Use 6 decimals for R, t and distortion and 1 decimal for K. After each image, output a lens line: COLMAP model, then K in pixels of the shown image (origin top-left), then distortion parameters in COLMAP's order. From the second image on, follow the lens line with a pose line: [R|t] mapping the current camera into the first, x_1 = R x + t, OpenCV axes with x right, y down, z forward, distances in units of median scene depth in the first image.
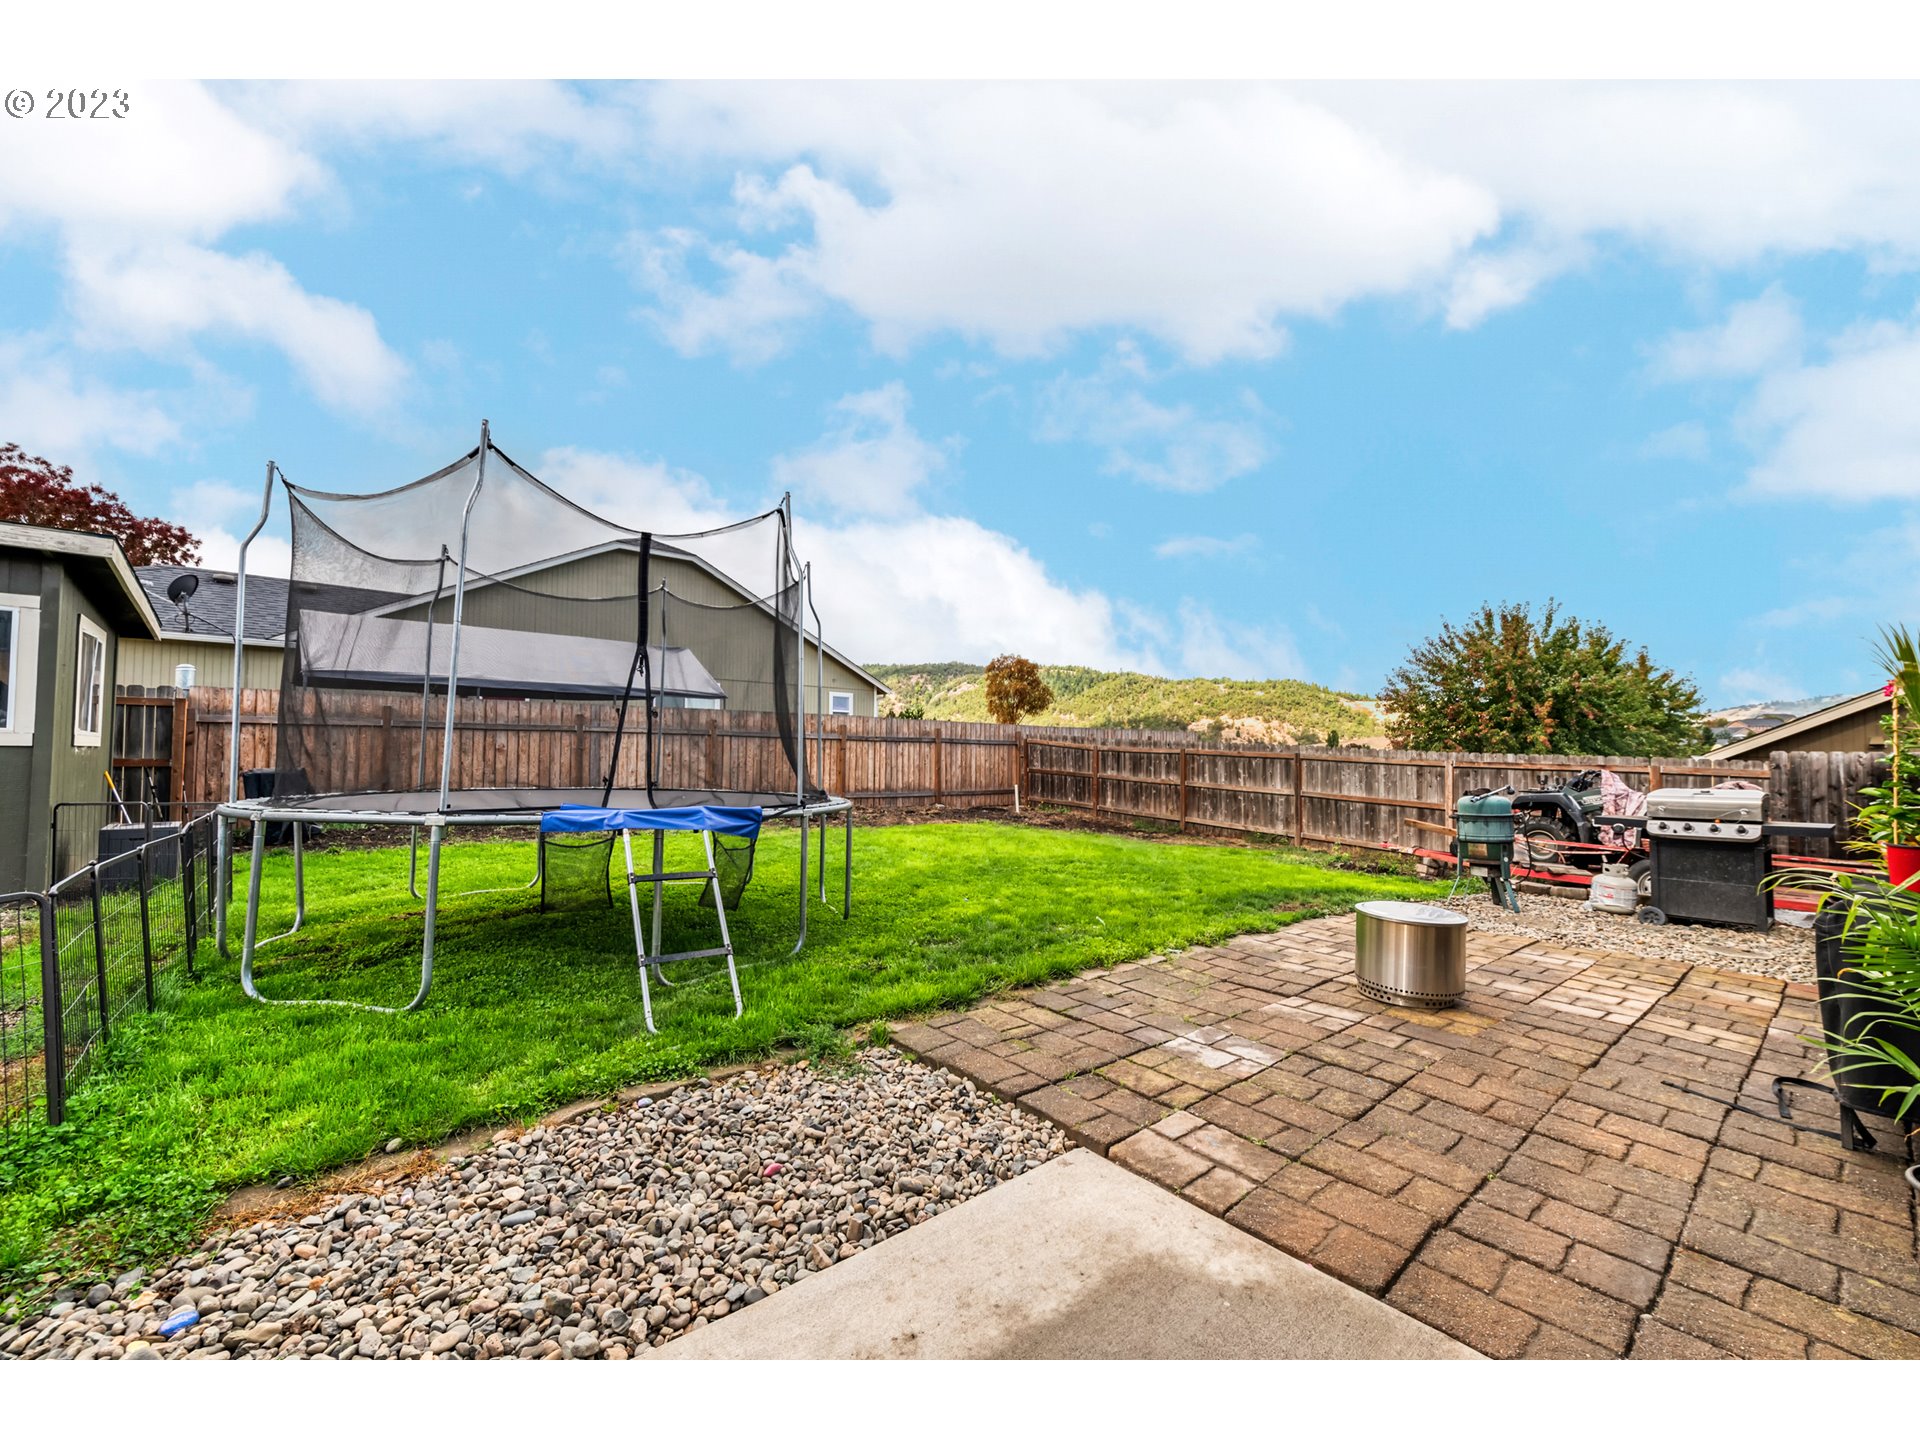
lens RADIAL K [[893.6, 0, 993.6], [0, 893.6, 771.1], [0, 0, 1]] dist [0.005535, 0.000199]
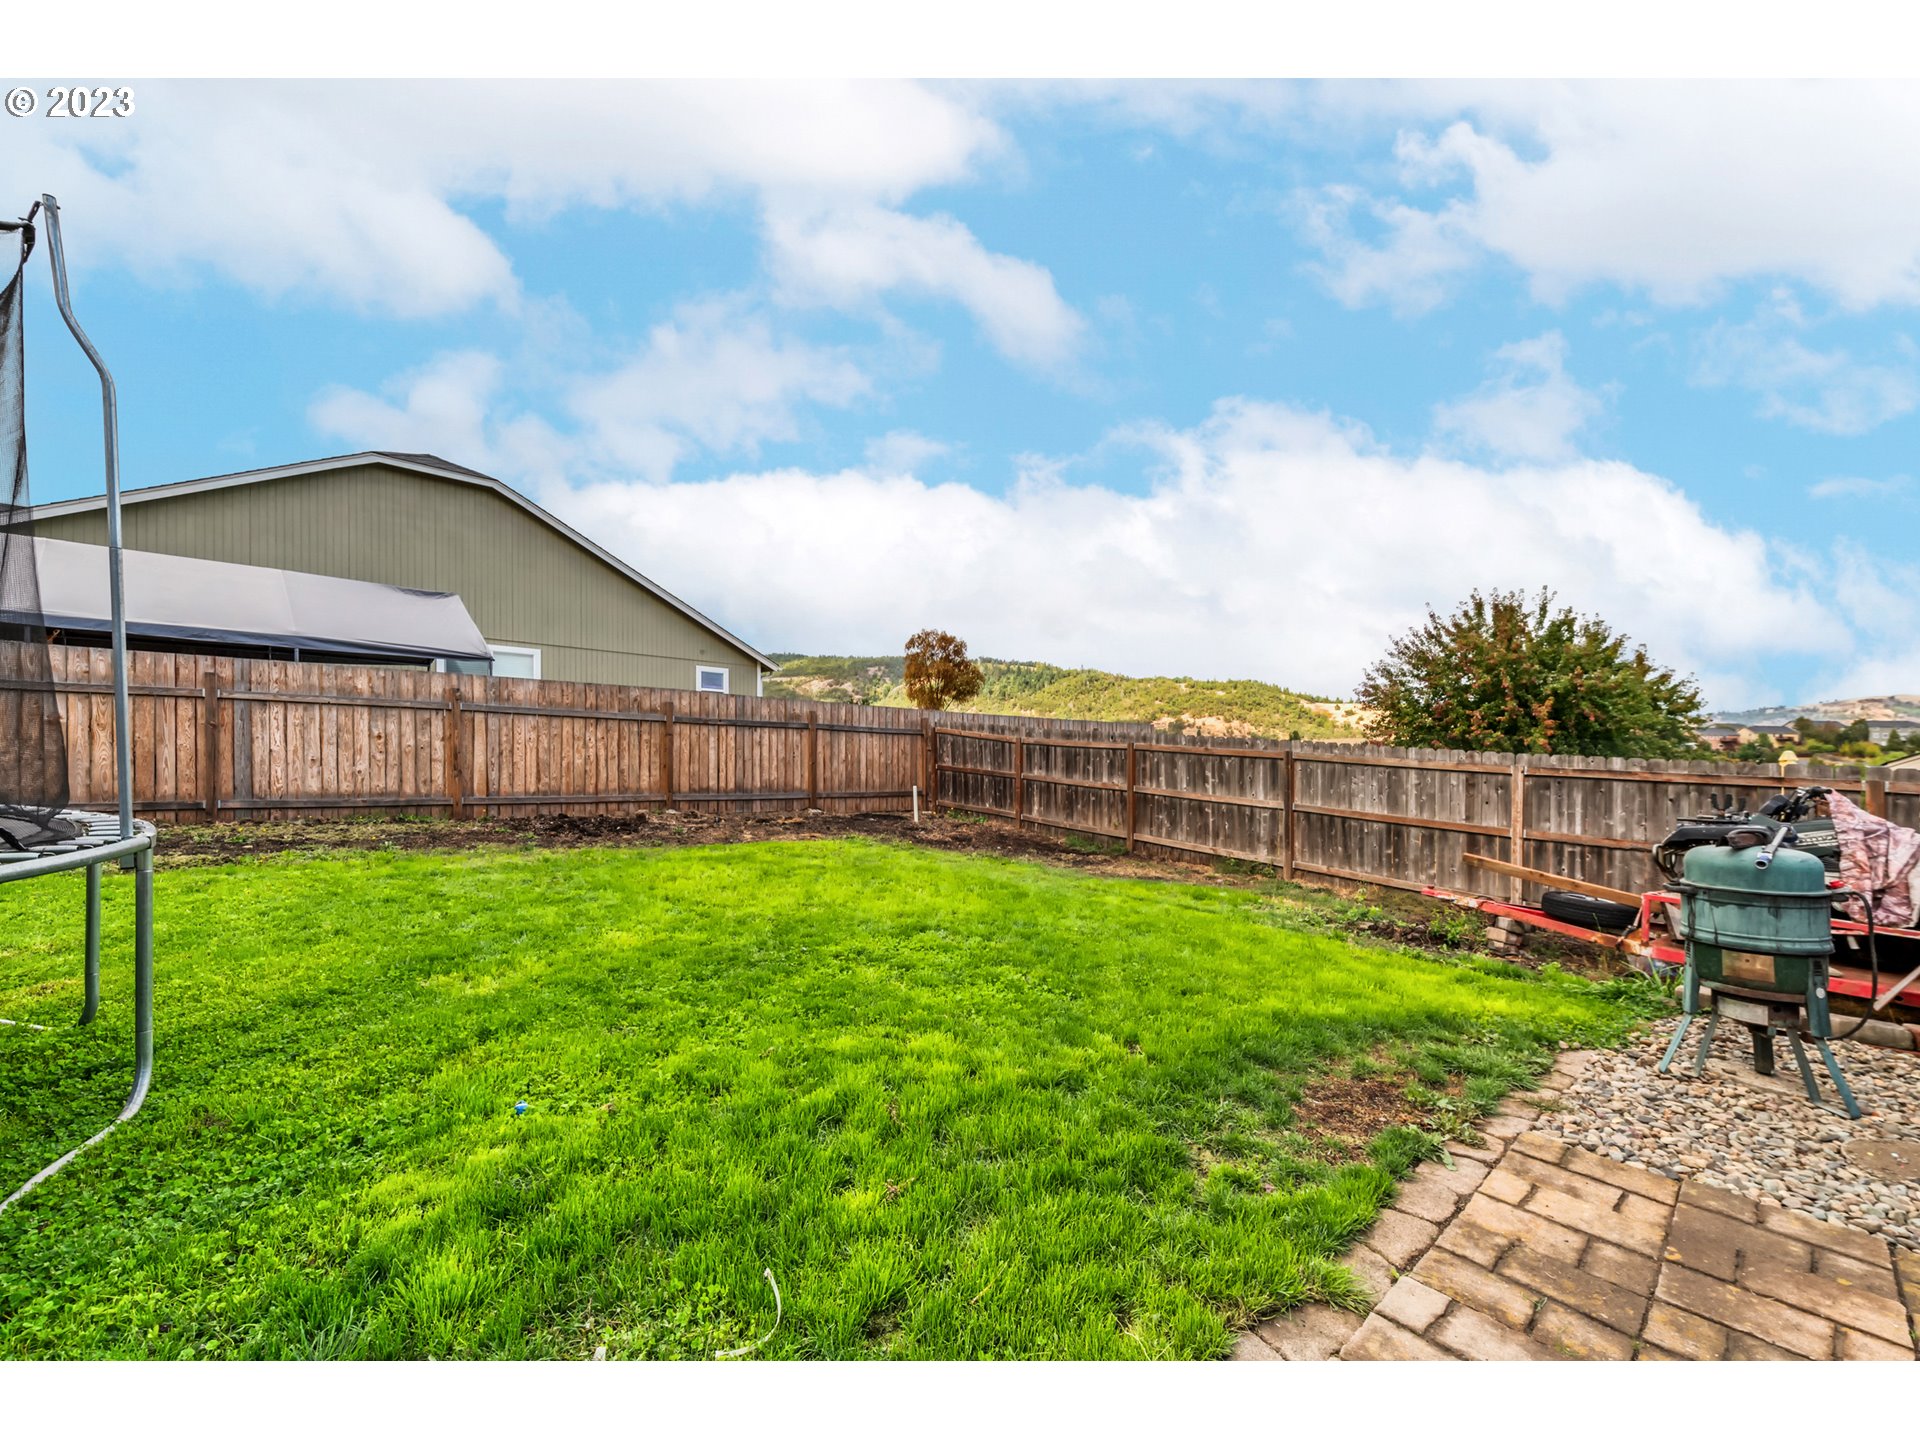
lens RADIAL K [[774.6, 0, 966.1], [0, 774.6, 731.3], [0, 0, 1]] dist [0.002187, 0.000598]
pose [[0.999582, 0.017468, -0.023021, 0.084879], [-0.018434, 0.998930, -0.042423, -0.004363], [0.022255, 0.042829, 0.998834, 0.333301]]
